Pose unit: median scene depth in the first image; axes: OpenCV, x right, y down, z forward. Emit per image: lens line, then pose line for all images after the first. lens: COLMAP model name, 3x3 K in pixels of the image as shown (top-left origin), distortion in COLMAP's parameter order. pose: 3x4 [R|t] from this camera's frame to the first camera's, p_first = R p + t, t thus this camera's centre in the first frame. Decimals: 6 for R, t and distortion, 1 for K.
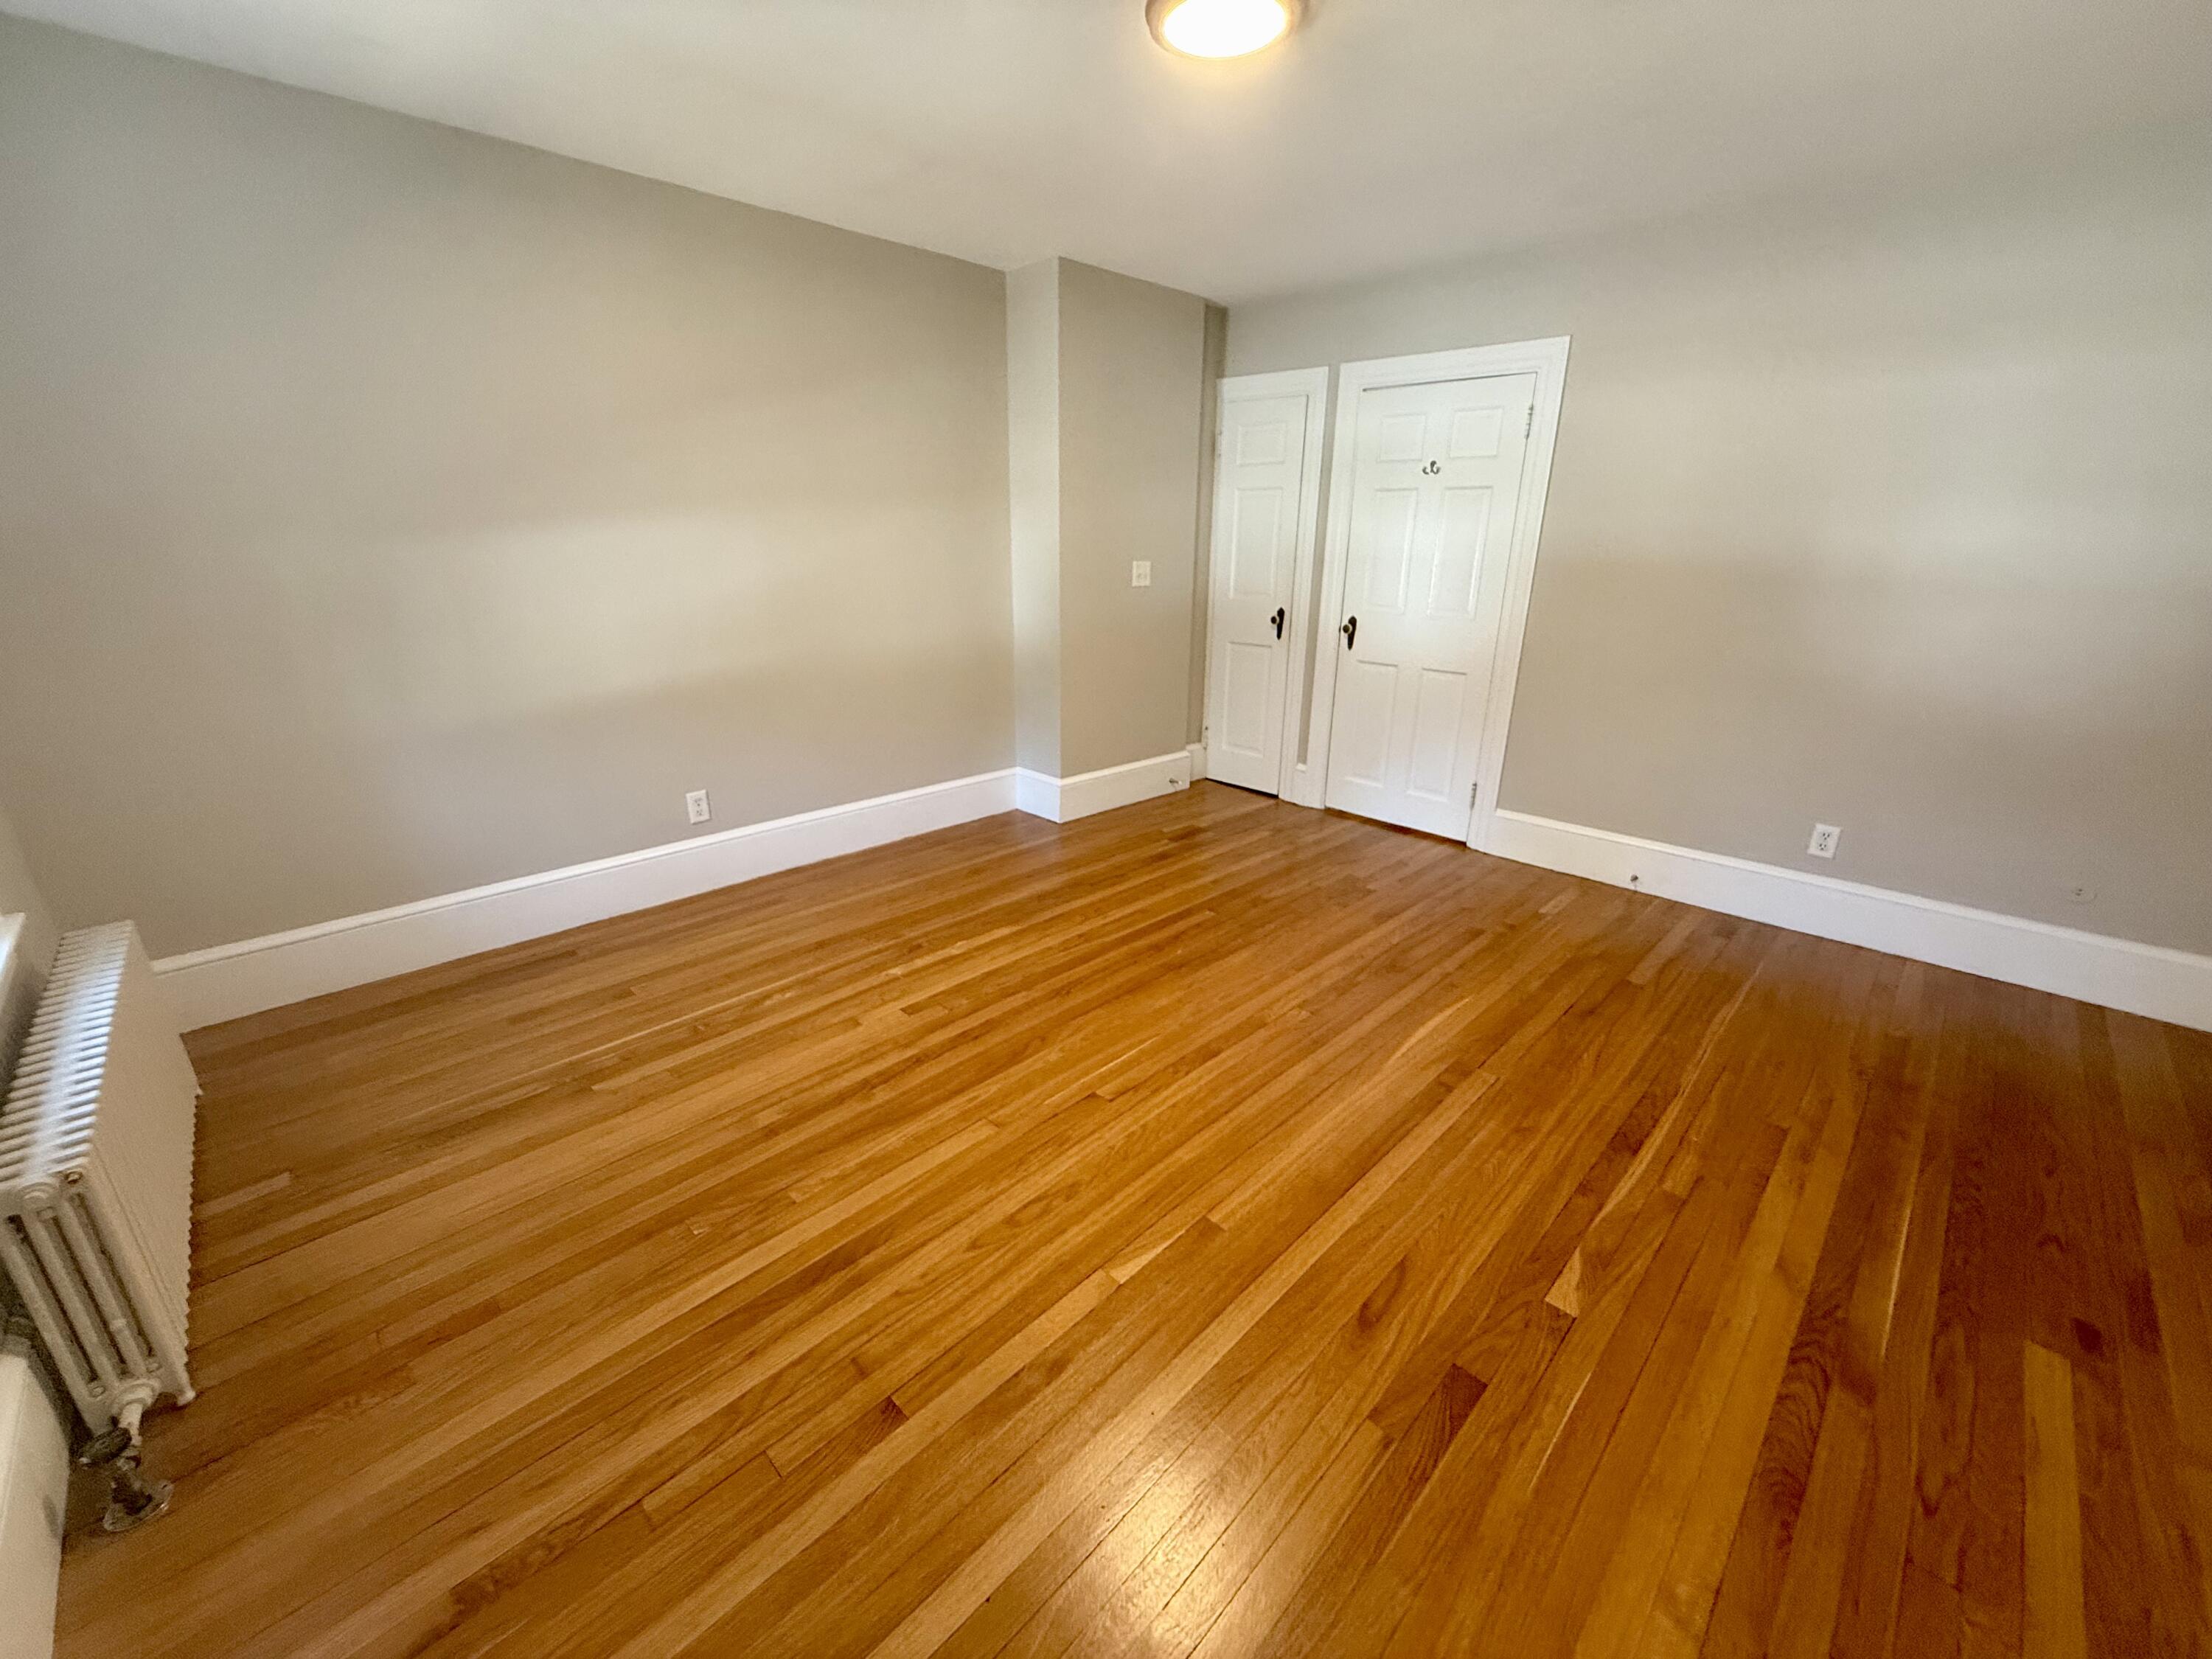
lens RADIAL K [[883.5, 0, 1093.0], [0, 883.5, 829.5], [0, 0, 1]] dist [-0.001425, 0.000263]
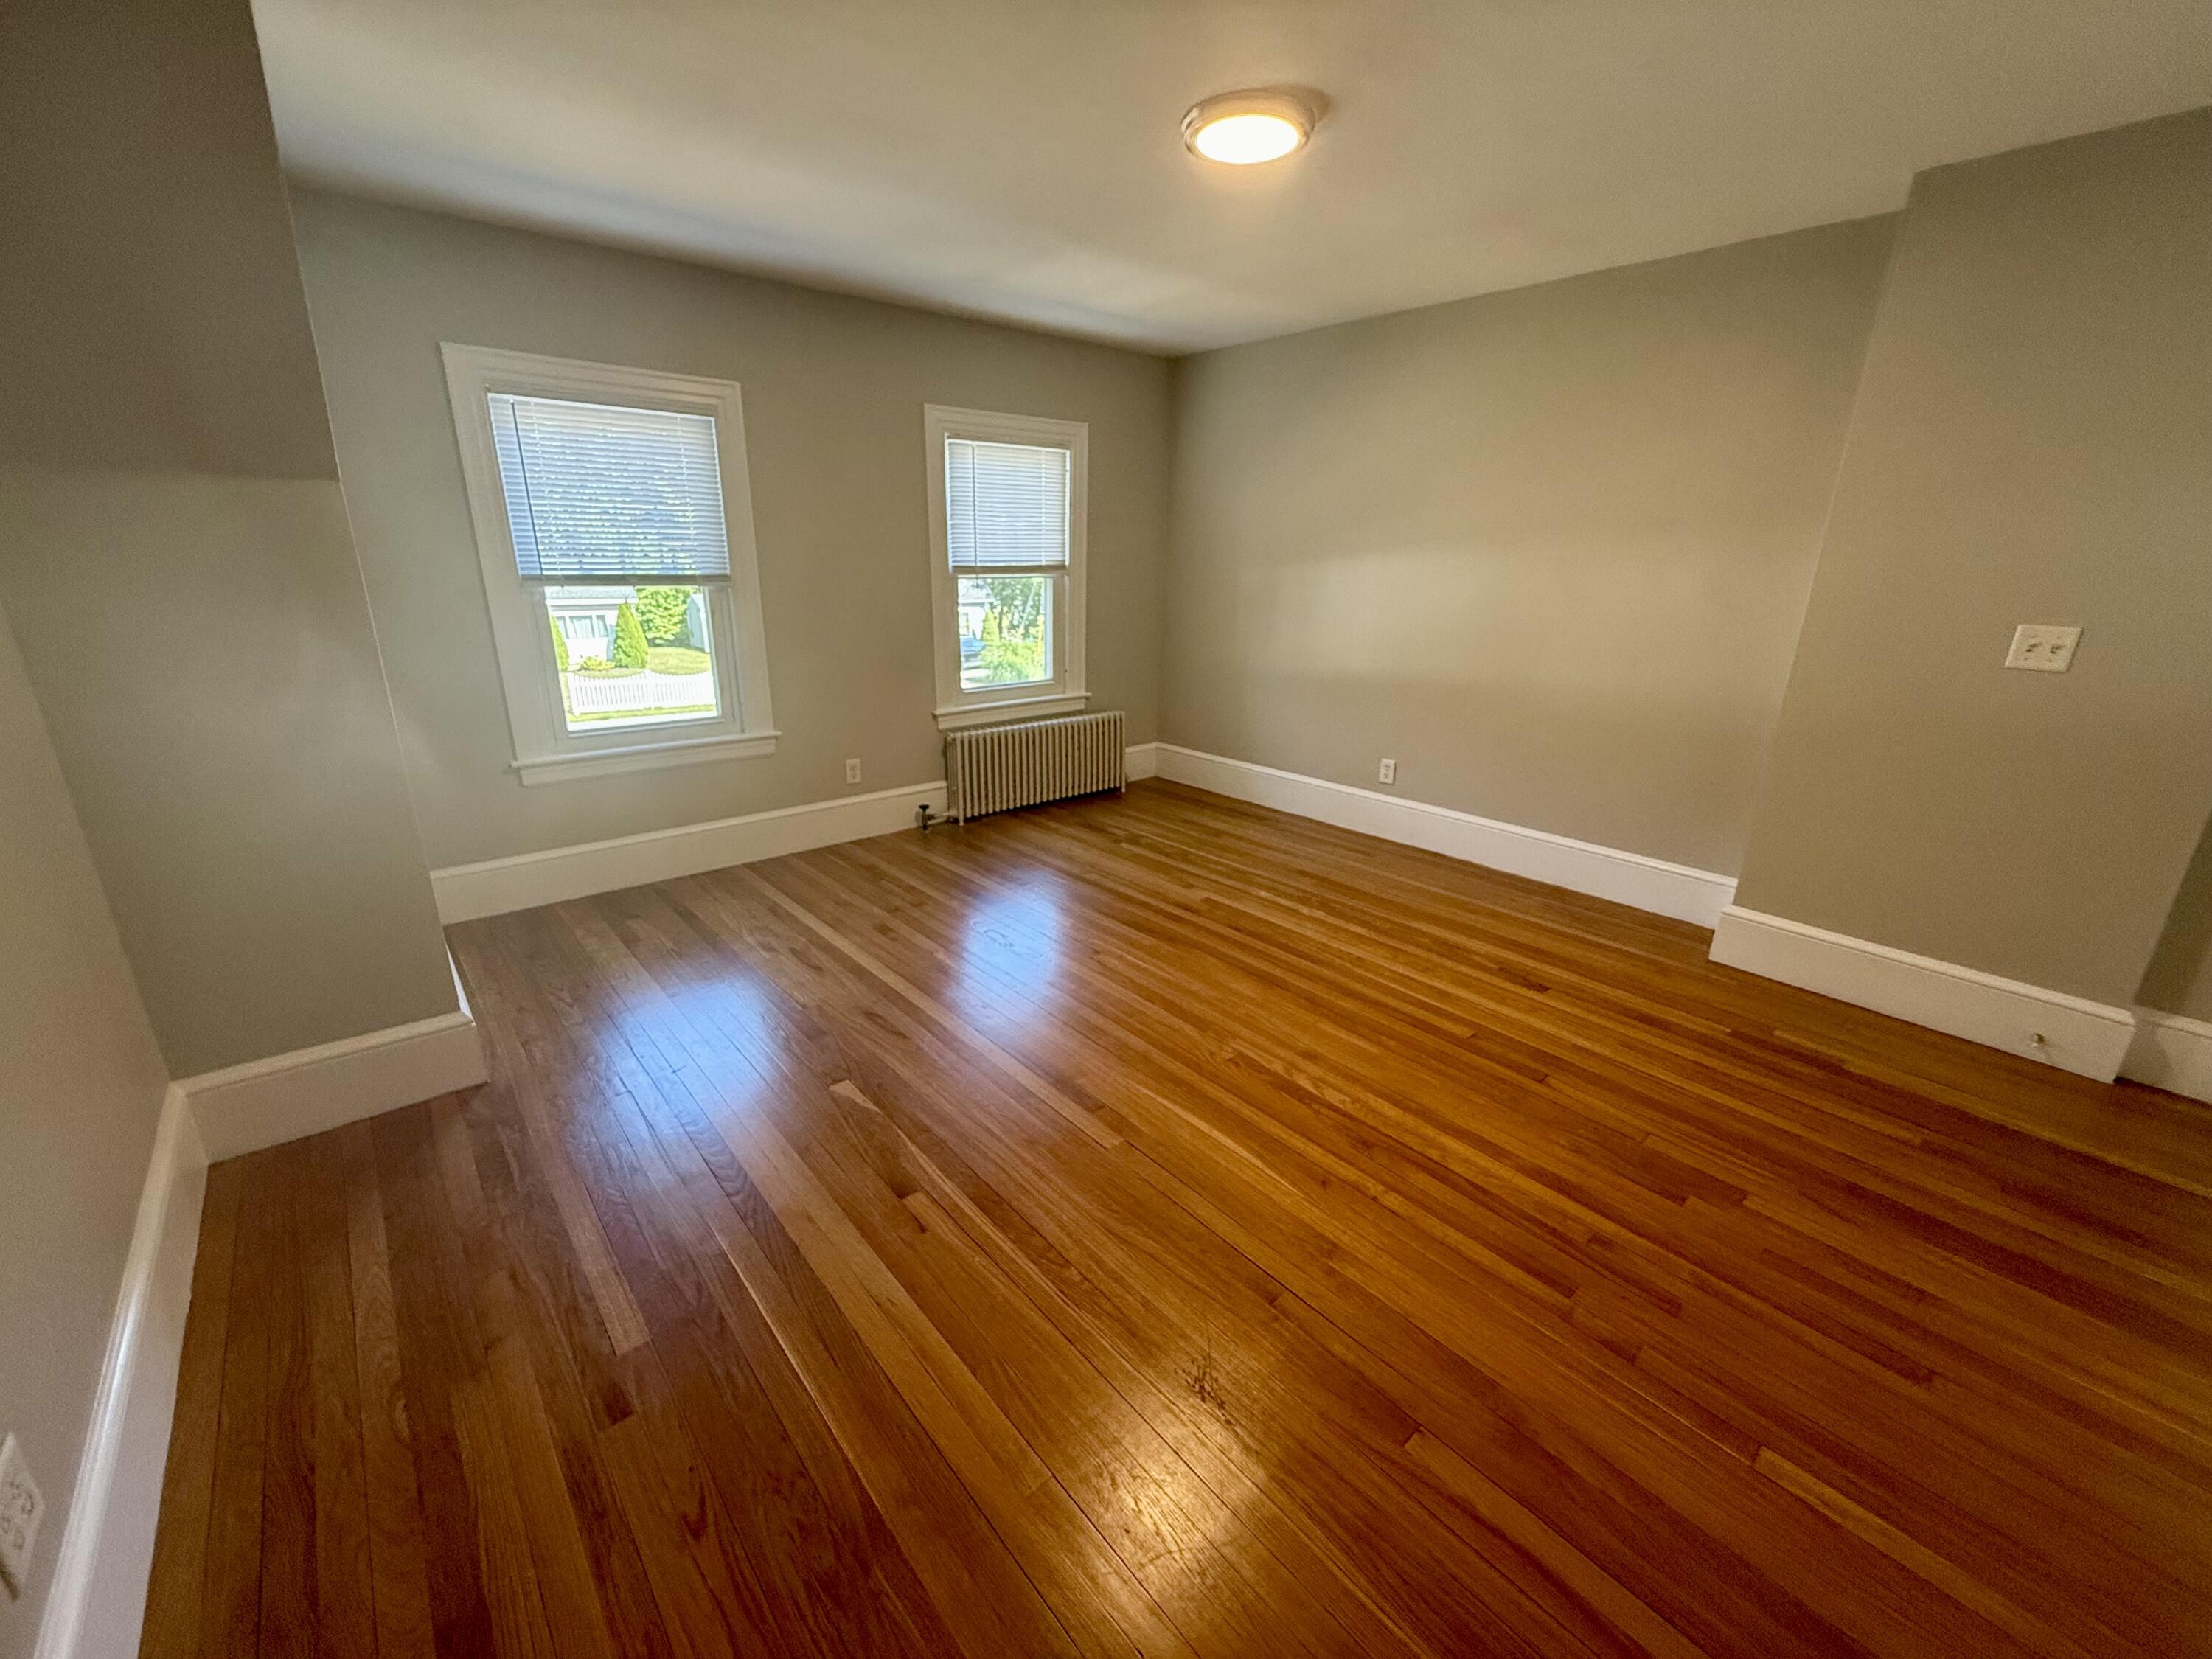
lens RADIAL K [[883.5, 0, 1100.7], [0, 883.5, 831.0], [0, 0, 1]] dist [-0.001425, 0.000263]
pose [[-0.067896, 0.293244, -0.953624, 1.043875], [-0.334378, 0.893860, 0.298673, -0.239115], [0.939990, 0.339149, 0.037365, 0.717463]]
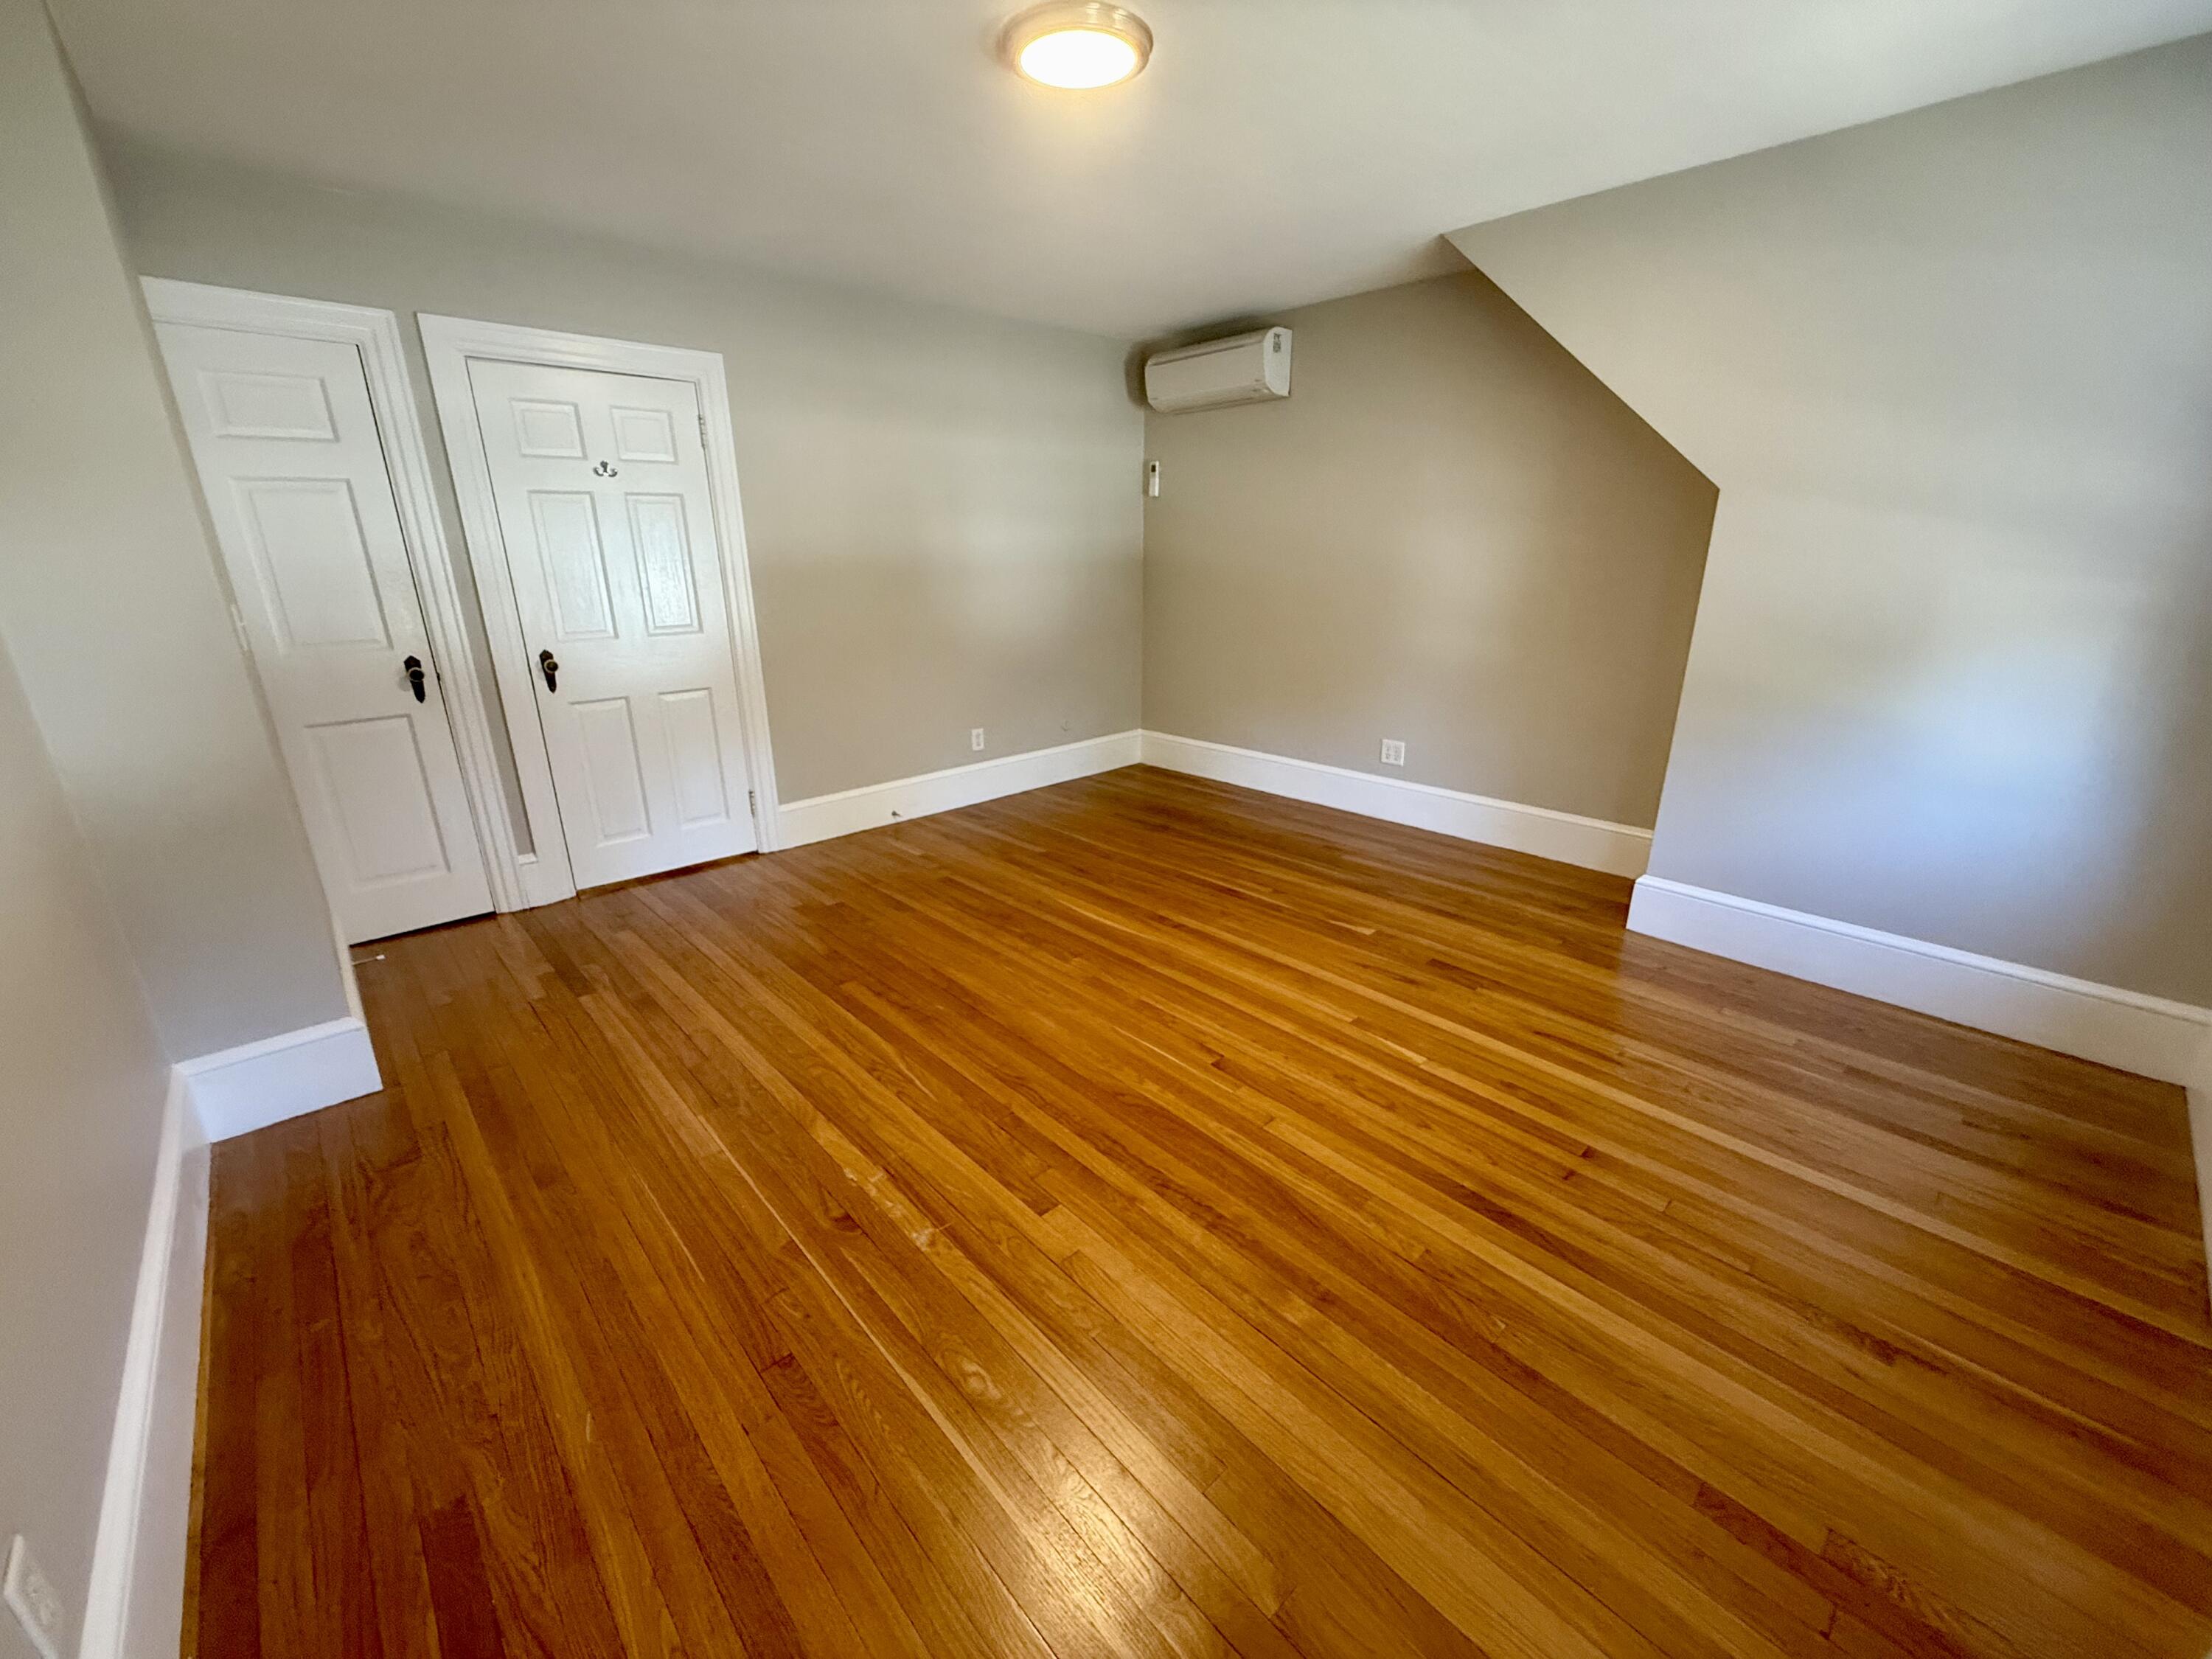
lens RADIAL K [[883.5, 0, 1101.5], [0, 883.5, 835.1], [0, 0, 1]] dist [-0.001425, 0.000263]
pose [[0.038555, -0.326583, 0.944382, -0.751077], [0.330036, 0.896210, 0.296451, -0.253032], [-0.943181, 0.300251, 0.142337, 0.725632]]
